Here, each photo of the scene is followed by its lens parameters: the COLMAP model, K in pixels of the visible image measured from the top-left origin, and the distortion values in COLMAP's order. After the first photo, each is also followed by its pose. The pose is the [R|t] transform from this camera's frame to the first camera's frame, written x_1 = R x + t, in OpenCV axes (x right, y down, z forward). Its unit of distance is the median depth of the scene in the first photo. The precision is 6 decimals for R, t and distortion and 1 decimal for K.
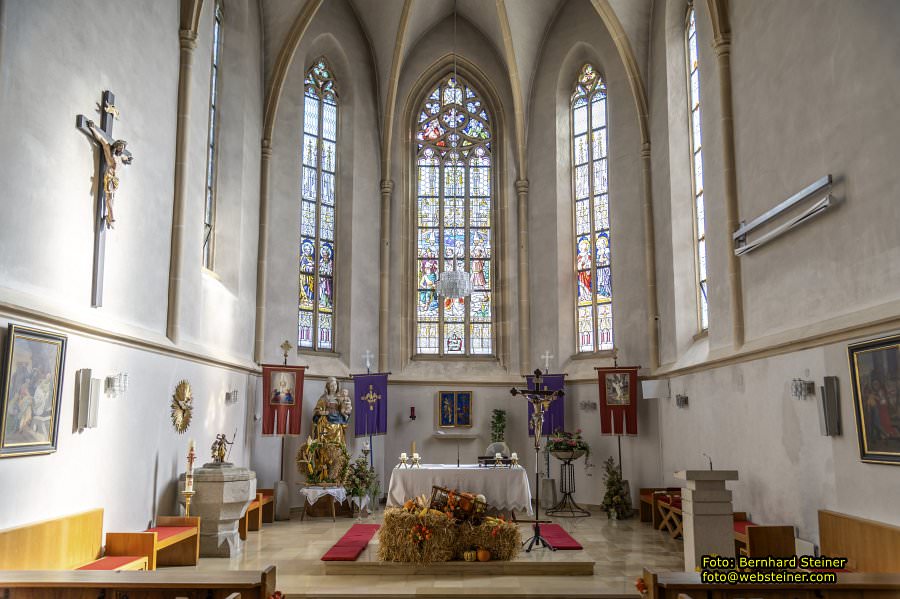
lens RADIAL K [[738.0, 0, 448.5], [0, 738.0, 307.2], [0, 0, 1]] dist [-0.015356, 0.003014]
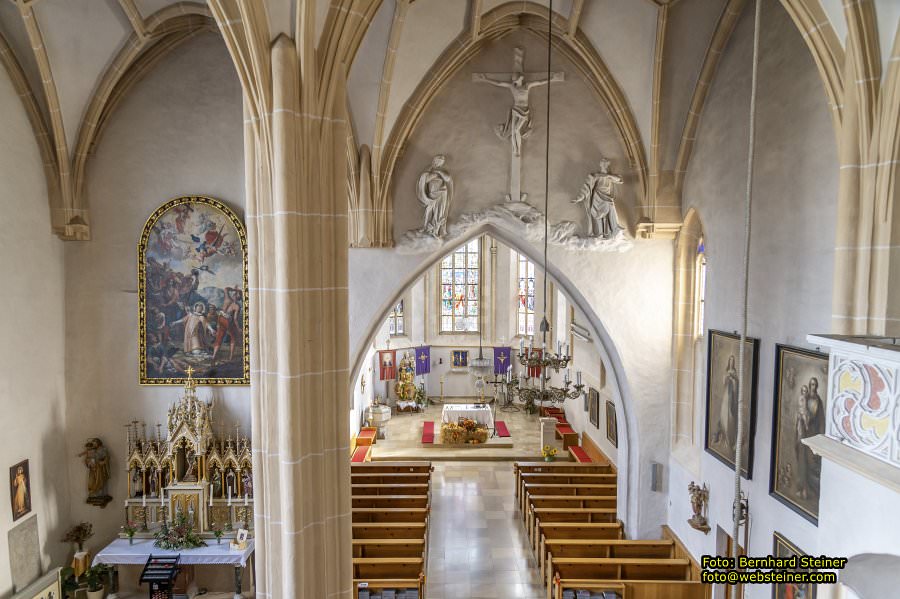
lens RADIAL K [[618.3, 0, 441.9], [0, 618.3, 305.1], [0, 0, 1]] dist [0.016107, -0.007939]
pose [[0.999929, -0.000331, 0.011886, -0.069972], [-0.002330, 0.974782, 0.223148, -0.440794], [-0.011660, -0.223160, 0.974712, -0.763509]]
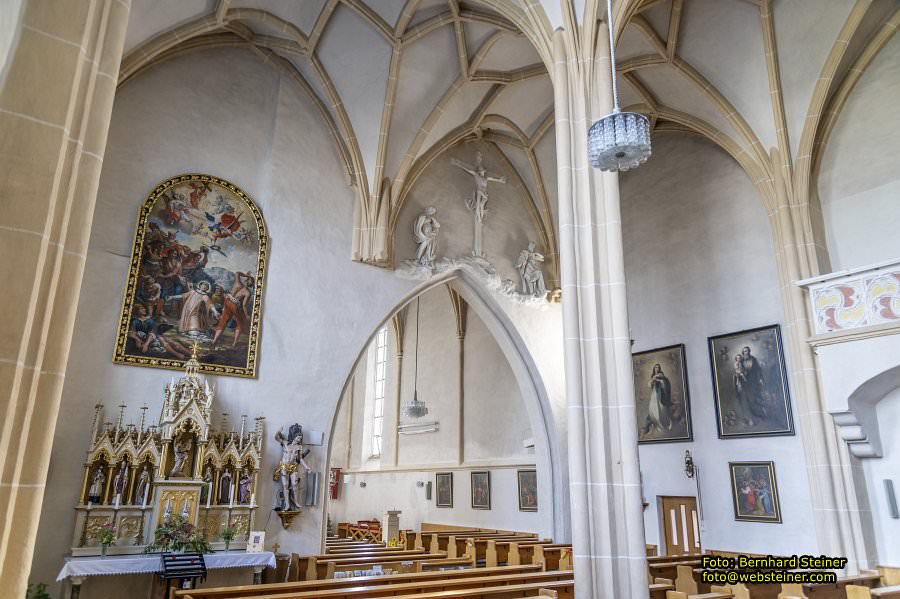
lens RADIAL K [[618.3, 0, 446.6], [0, 618.3, 300.2], [0, 0, 1]] dist [0.016107, -0.007939]
pose [[0.809679, 0.190755, 0.555007, -0.590509], [-0.110158, 0.978291, -0.175532, -0.117196], [-0.576442, 0.080986, 0.813115, -0.728197]]
